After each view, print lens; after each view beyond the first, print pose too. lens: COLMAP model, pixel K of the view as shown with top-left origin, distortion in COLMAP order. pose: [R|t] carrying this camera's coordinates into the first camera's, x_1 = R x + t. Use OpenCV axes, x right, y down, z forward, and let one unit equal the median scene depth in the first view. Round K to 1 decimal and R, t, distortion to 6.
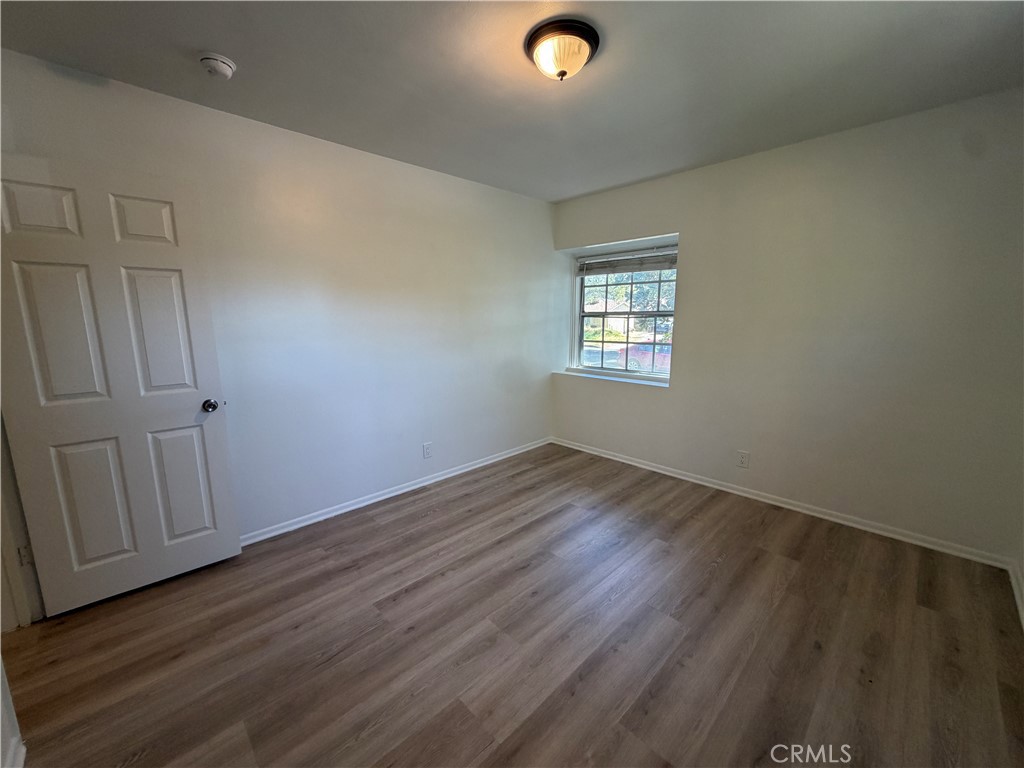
lens RADIAL K [[408.5, 0, 508.1], [0, 408.5, 384.3], [0, 0, 1]] dist [-0.000466, -0.000255]
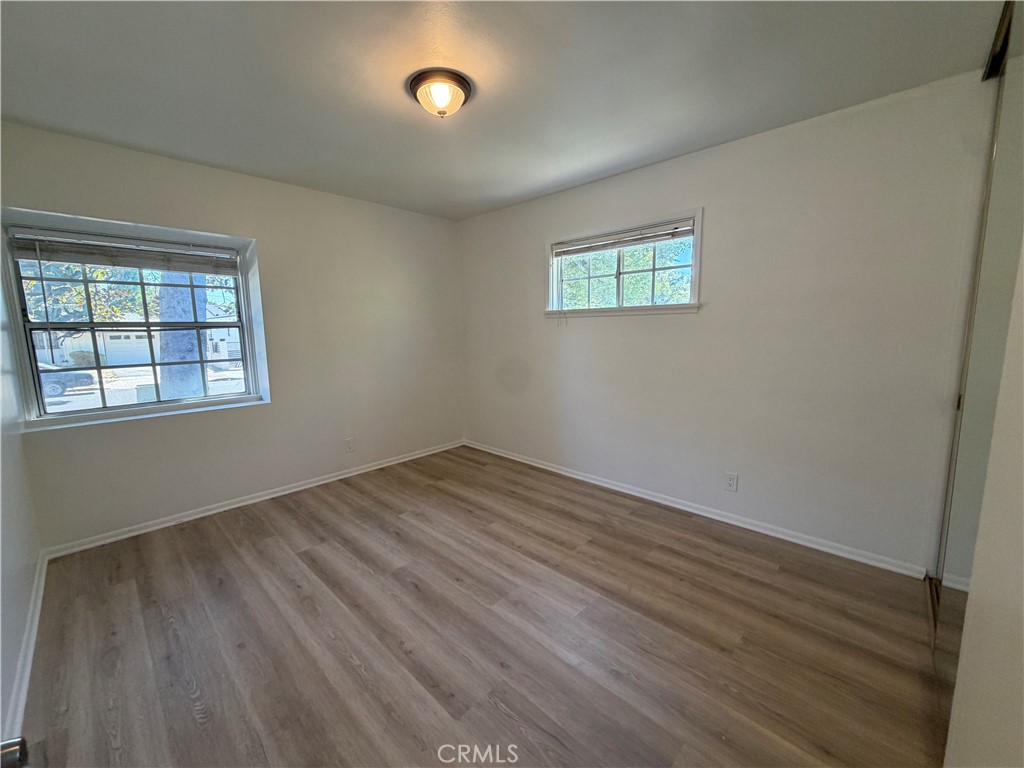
lens RADIAL K [[408.5, 0, 512.1], [0, 408.5, 383.4], [0, 0, 1]] dist [-0.000466, -0.000255]
pose [[-0.038269, -0.124629, 0.991465, -0.721278], [0.180961, 0.974923, 0.129534, -0.074769], [-0.982745, 0.184374, -0.014756, 0.610635]]
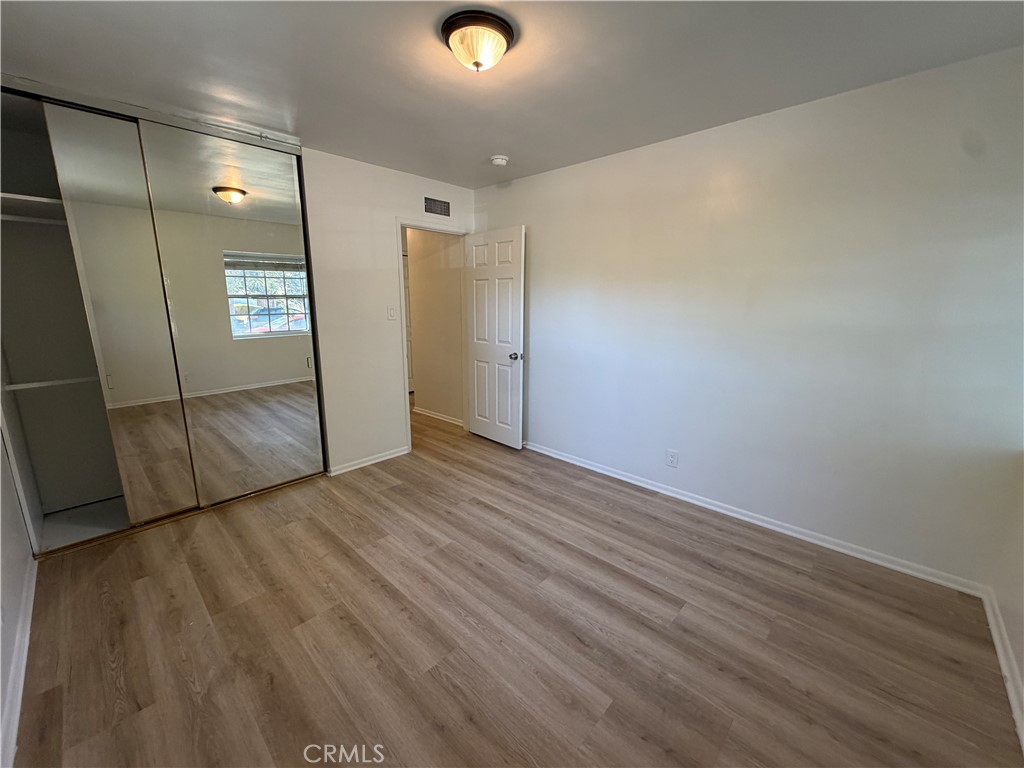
lens RADIAL K [[408.5, 0, 510.4], [0, 408.5, 382.5], [0, 0, 1]] dist [-0.000466, -0.000255]
pose [[0.040452, 0.202930, -0.978357, 0.804664], [-0.172190, 0.965926, 0.193231, -0.140814], [0.984233, 0.160647, 0.074016, 0.716488]]
